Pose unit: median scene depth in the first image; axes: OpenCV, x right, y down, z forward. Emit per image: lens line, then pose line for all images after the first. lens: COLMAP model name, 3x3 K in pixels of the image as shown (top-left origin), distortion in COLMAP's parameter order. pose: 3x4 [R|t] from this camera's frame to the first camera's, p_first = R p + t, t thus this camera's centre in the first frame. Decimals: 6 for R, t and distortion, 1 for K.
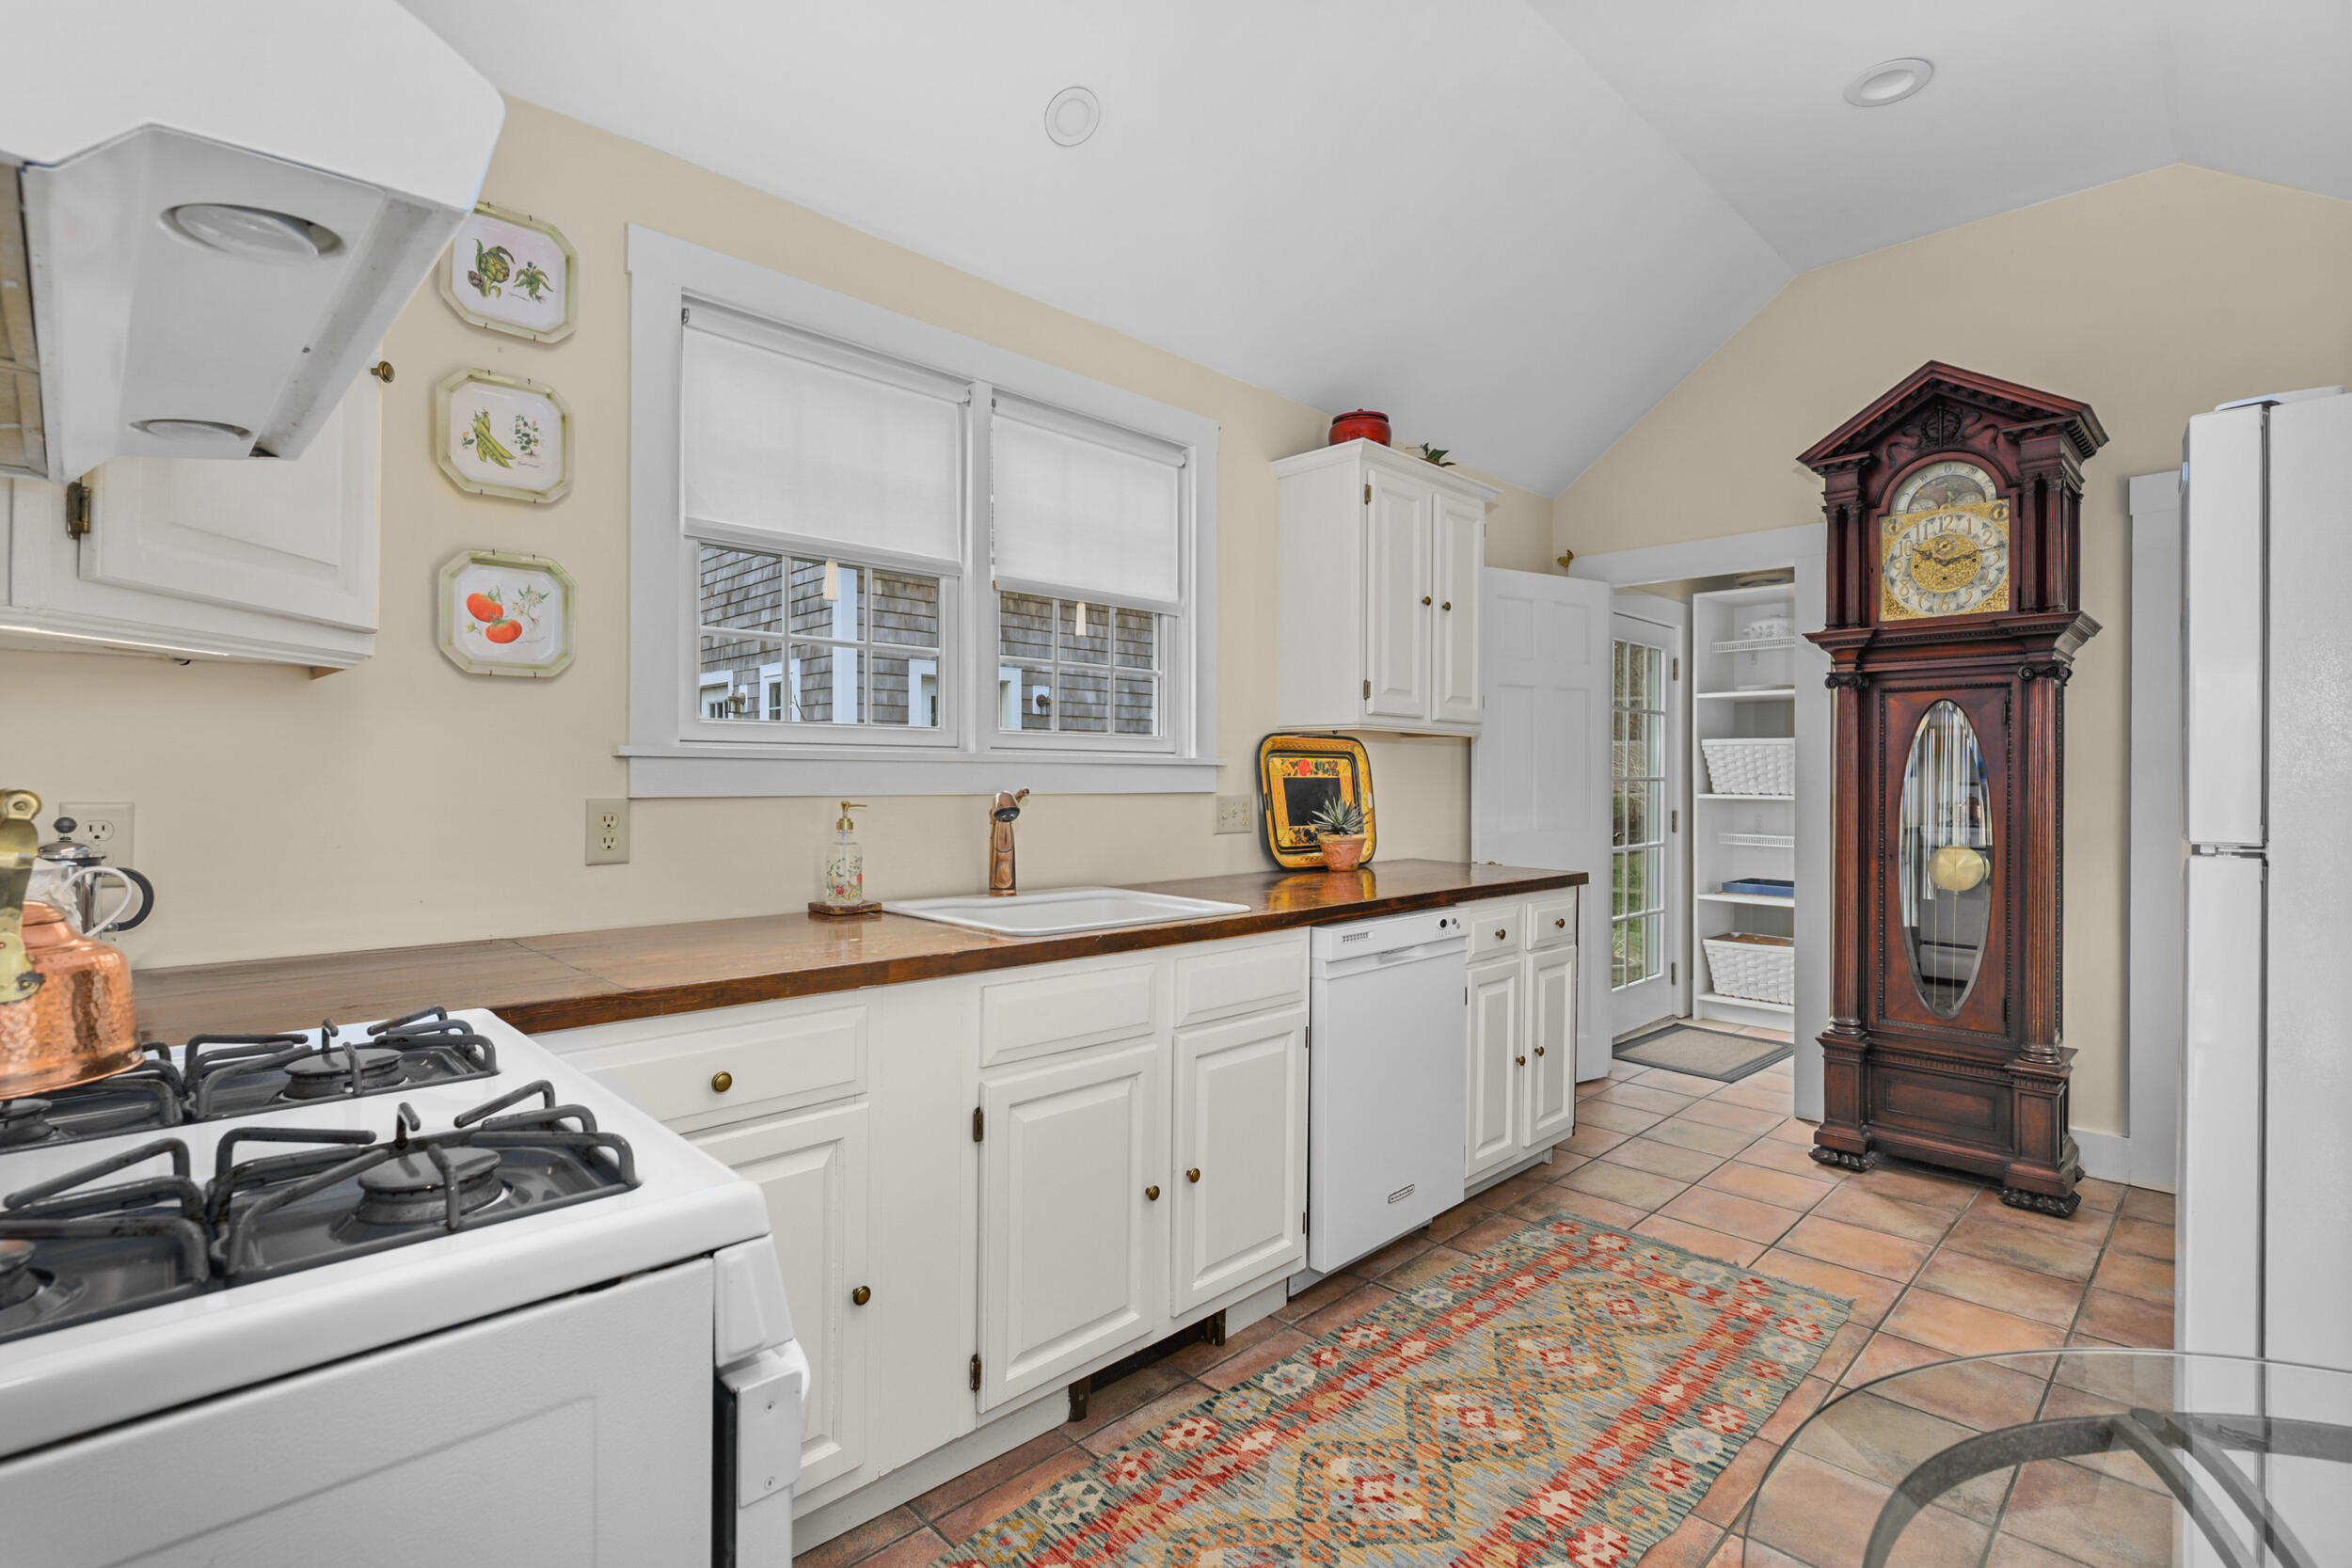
lens RADIAL K [[1103.4, 0, 1183.8], [0, 1103.4, 783.8], [0, 0, 1]] dist [-0.001138, -0.000043]
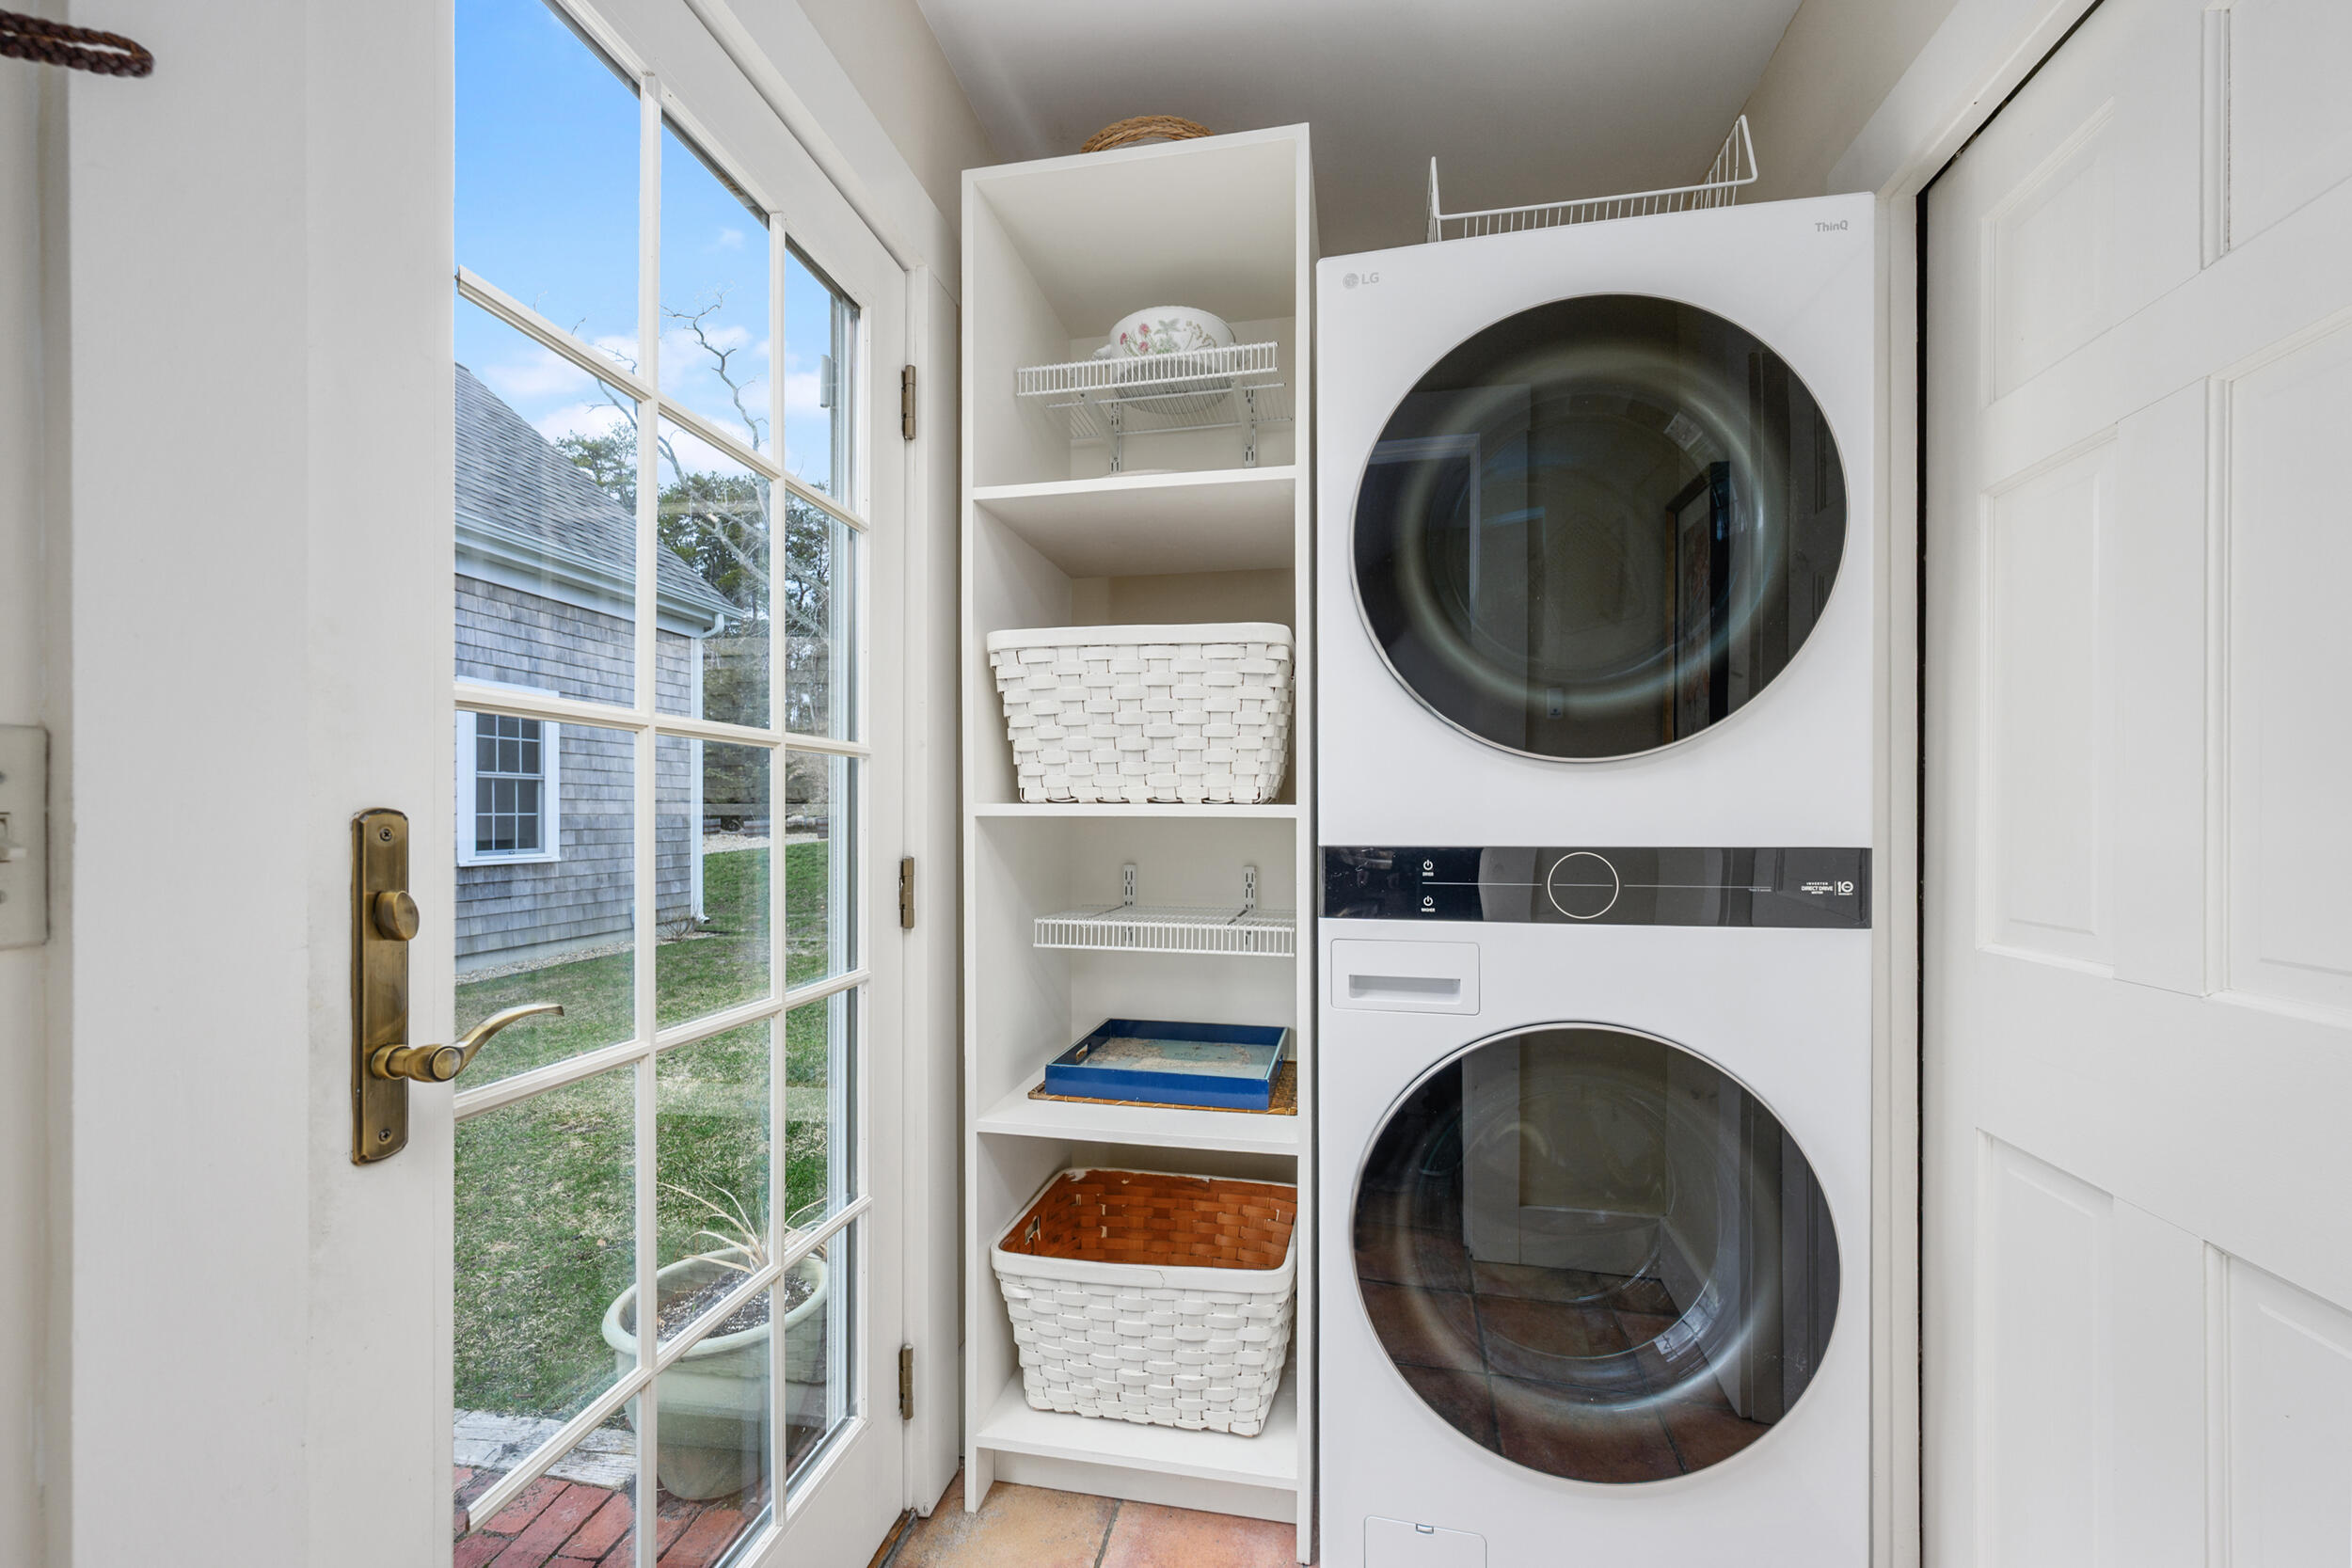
lens RADIAL K [[958.5, 0, 1172.6], [0, 958.5, 794.2], [0, 0, 1]] dist [0.001993, 0.000109]
pose [[0.825328, -0.001861, 0.564650, 0.354225], [0.003307, 0.999993, -0.001538, 0.007192], [-0.564643, 0.003137, 0.825329, 0.735886]]
